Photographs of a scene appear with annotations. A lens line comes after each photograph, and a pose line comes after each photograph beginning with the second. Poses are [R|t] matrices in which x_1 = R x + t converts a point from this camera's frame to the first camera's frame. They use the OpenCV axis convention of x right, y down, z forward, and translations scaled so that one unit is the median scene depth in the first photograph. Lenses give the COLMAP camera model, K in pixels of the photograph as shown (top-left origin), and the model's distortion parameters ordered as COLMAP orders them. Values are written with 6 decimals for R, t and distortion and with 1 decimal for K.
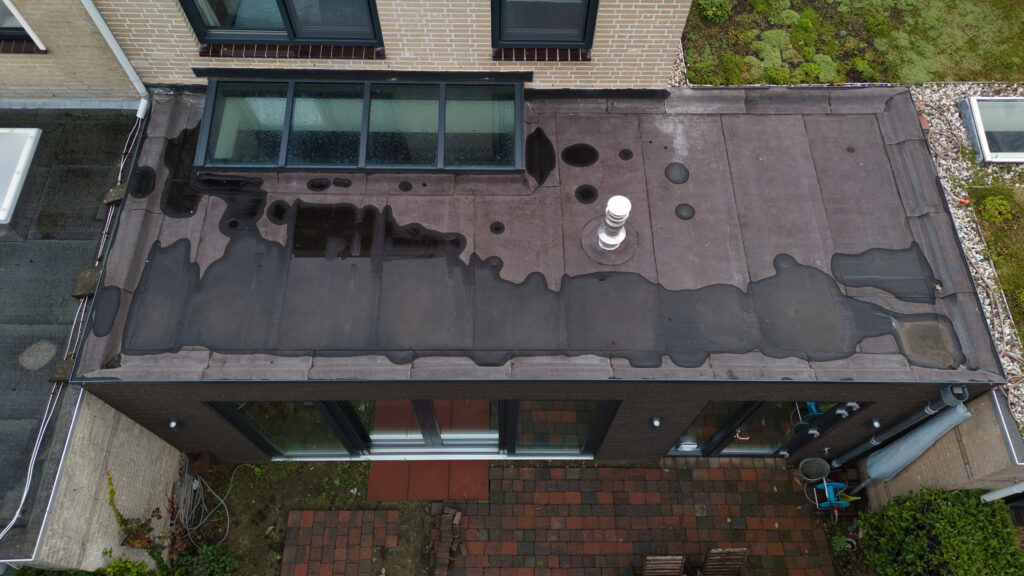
lens RADIAL K [[692.9, 0, 512.0], [0, 692.9, 288.0], [0, 0, 1]] dist [0.022809, -0.004057]
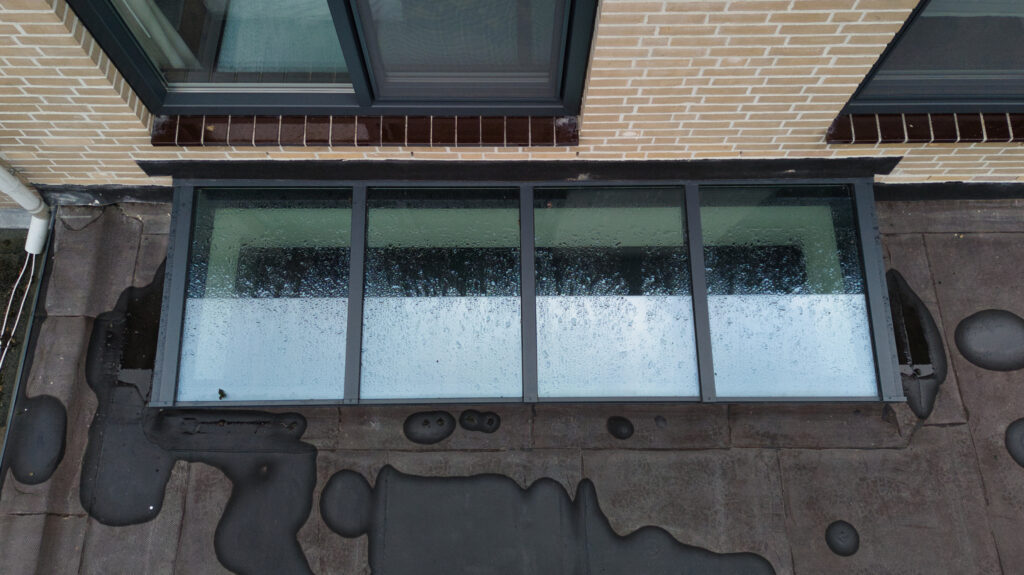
lens RADIAL K [[779.3, 0, 512.0], [0, 779.3, 287.5], [0, 0, 1]] dist [0.038700, -0.010409]
pose [[0.999861, -0.007240, -0.015008, -0.217044], [0.008721, 0.994843, 0.101046, -0.290648], [0.014199, -0.101163, 0.994769, 0.507224]]
